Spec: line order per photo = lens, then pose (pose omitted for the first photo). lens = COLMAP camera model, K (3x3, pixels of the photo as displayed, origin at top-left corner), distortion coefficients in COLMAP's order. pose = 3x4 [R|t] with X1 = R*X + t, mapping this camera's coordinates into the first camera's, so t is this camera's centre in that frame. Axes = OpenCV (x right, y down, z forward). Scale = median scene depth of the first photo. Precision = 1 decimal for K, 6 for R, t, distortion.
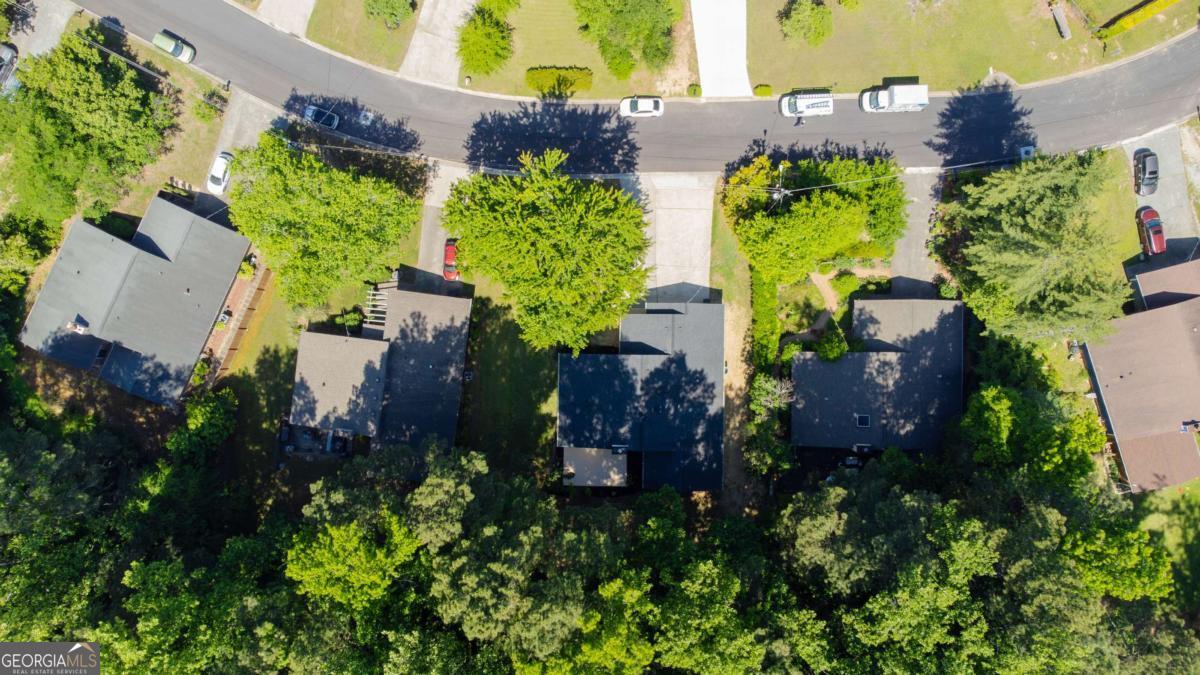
lens RADIAL K [[878.2, 0, 595.8], [0, 878.2, 342.5], [0, 0, 1]] dist [0.048222, 0.000808]
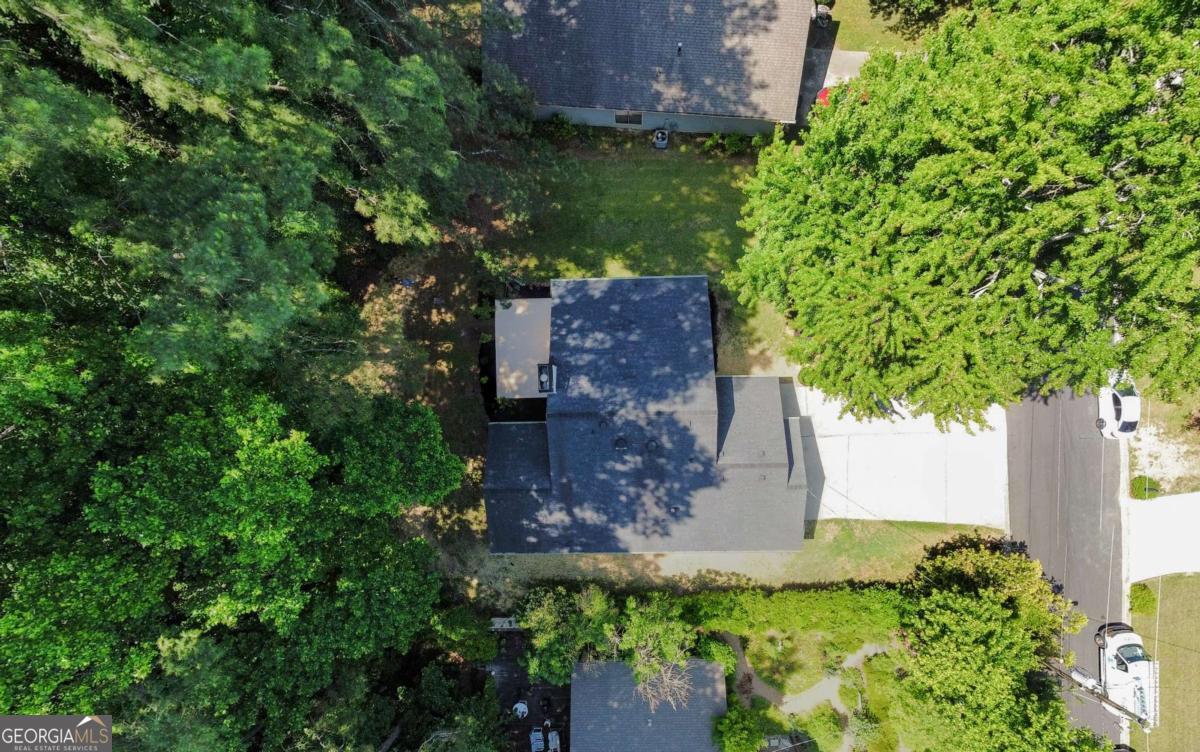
lens RADIAL K [[842.3, 0, 598.8], [0, 842.3, 381.0], [0, 0, 1]] dist [0.002597, 0.000477]
pose [[0.038707, 0.999230, -0.006441, 0.031700], [-0.995089, 0.039132, 0.090918, 0.037867], [0.091100, 0.002890, 0.995838, 0.428464]]
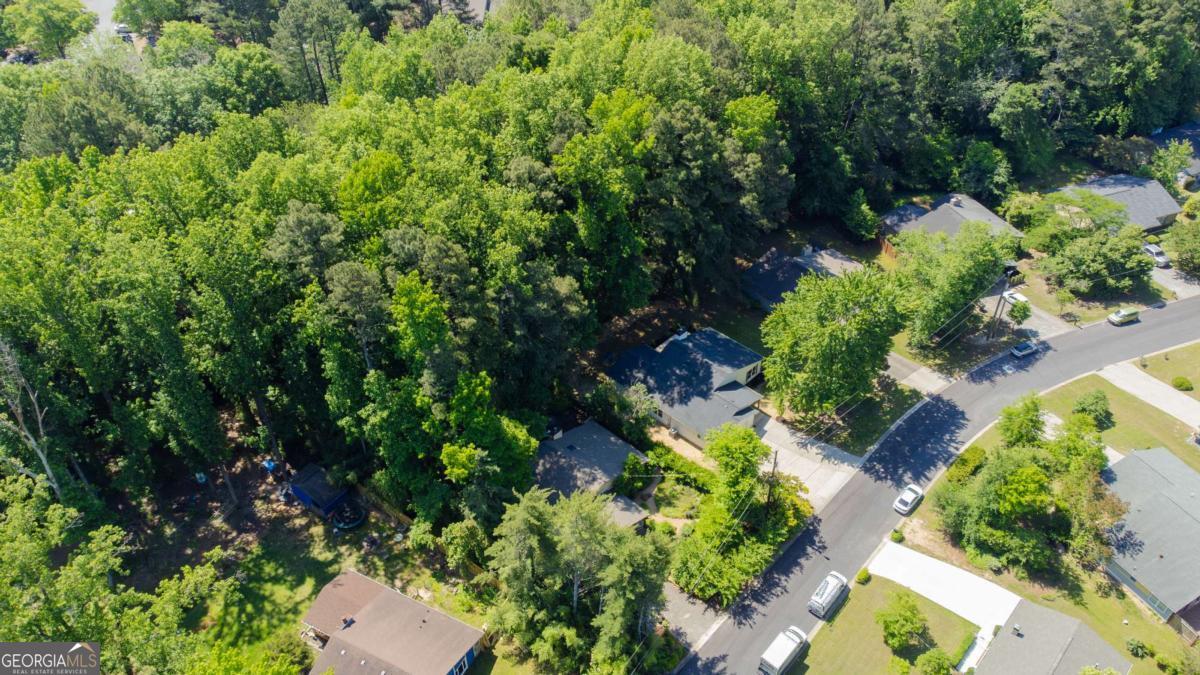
lens RADIAL K [[878.2, 0, 601.3], [0, 878.2, 337.6], [0, 0, 1]] dist [0.048222, 0.000808]
pose [[-0.678702, 0.512010, -0.526507, 0.784635], [-0.733374, -0.434358, 0.522968, -0.472880], [0.039072, 0.741066, 0.670295, 0.095393]]
